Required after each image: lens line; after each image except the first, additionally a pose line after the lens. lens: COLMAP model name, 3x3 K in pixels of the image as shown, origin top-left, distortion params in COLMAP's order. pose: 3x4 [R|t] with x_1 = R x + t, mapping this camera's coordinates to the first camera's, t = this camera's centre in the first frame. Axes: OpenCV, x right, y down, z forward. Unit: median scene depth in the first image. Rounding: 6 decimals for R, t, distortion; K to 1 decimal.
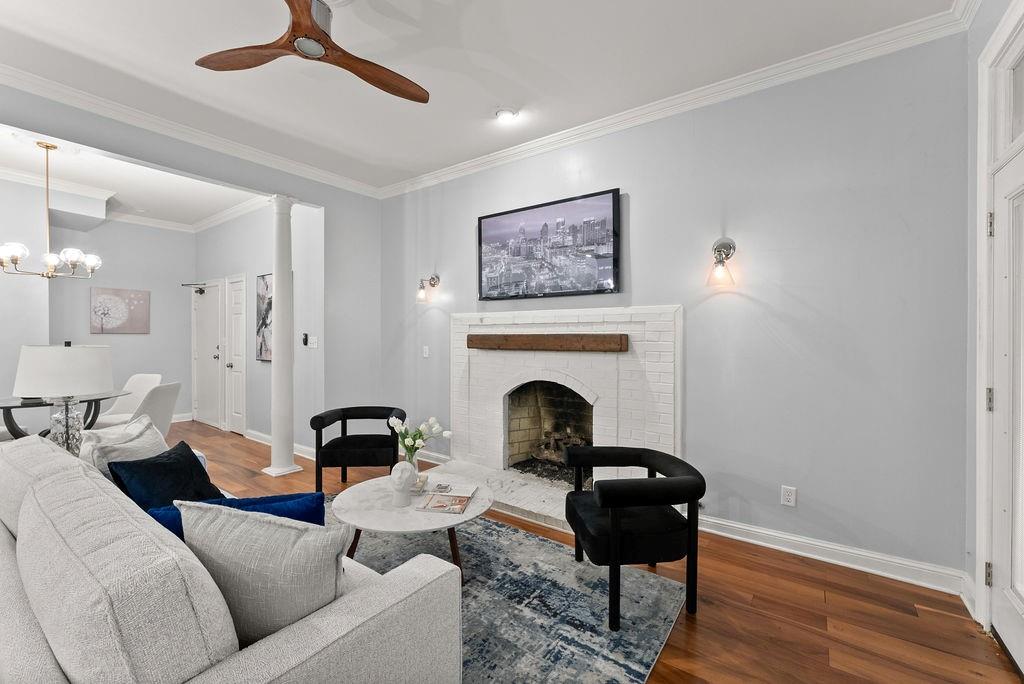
lens RADIAL K [[419.0, 0, 522.0], [0, 419.0, 338.9], [0, 0, 1]] dist [0.000823, -0.000143]
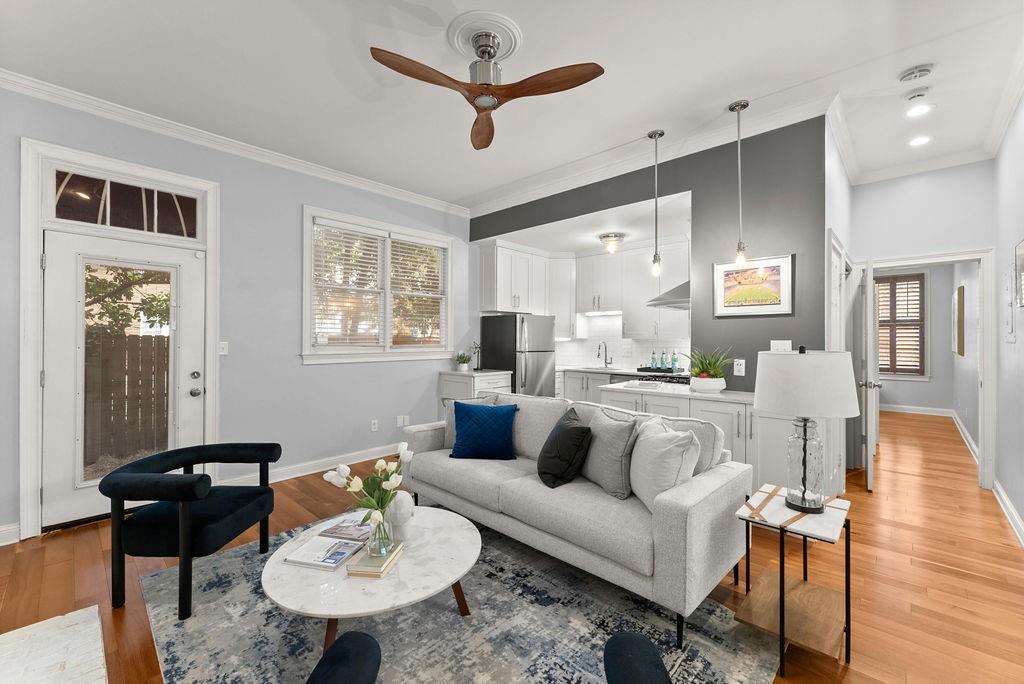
lens RADIAL K [[419.0, 0, 505.2], [0, 419.0, 338.2], [0, 0, 1]] dist [0.000823, -0.000143]
pose [[-0.987521, -0.002956, 0.157457, -0.387633], [-0.001833, 0.999972, 0.007273, -0.006356], [-0.157474, 0.006893, -0.987499, 1.104200]]
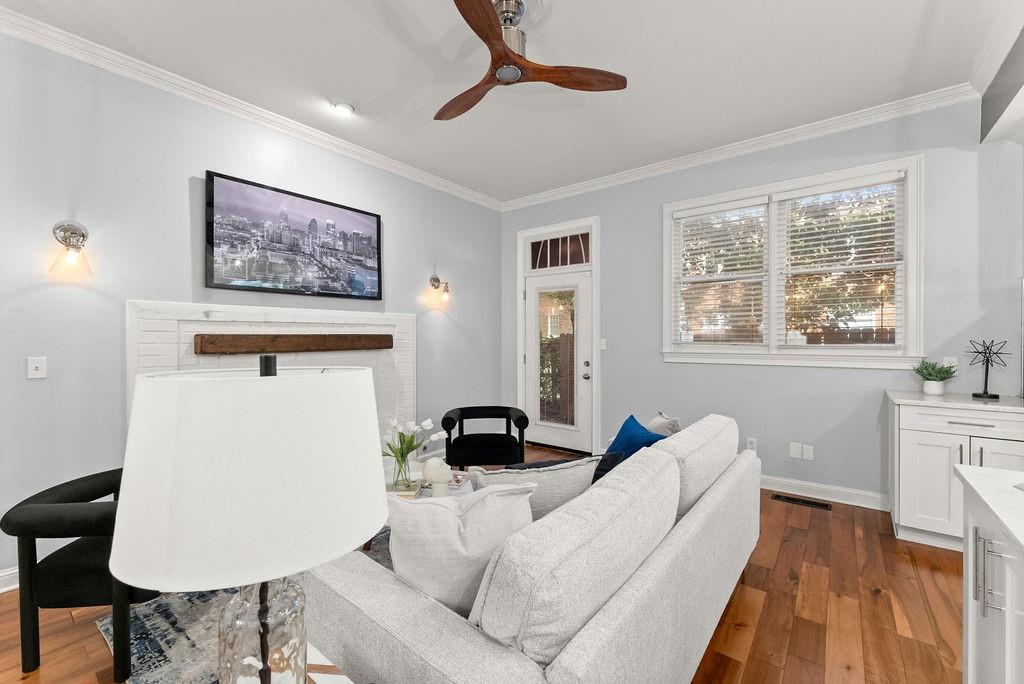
lens RADIAL K [[419.0, 0, 519.2], [0, 419.0, 340.3], [0, 0, 1]] dist [0.000823, -0.000143]
pose [[0.049647, -0.008439, 0.998731, -0.820874], [0.012738, 0.999888, 0.007815, 0.000629], [-0.998686, 0.012334, 0.049749, 0.452710]]
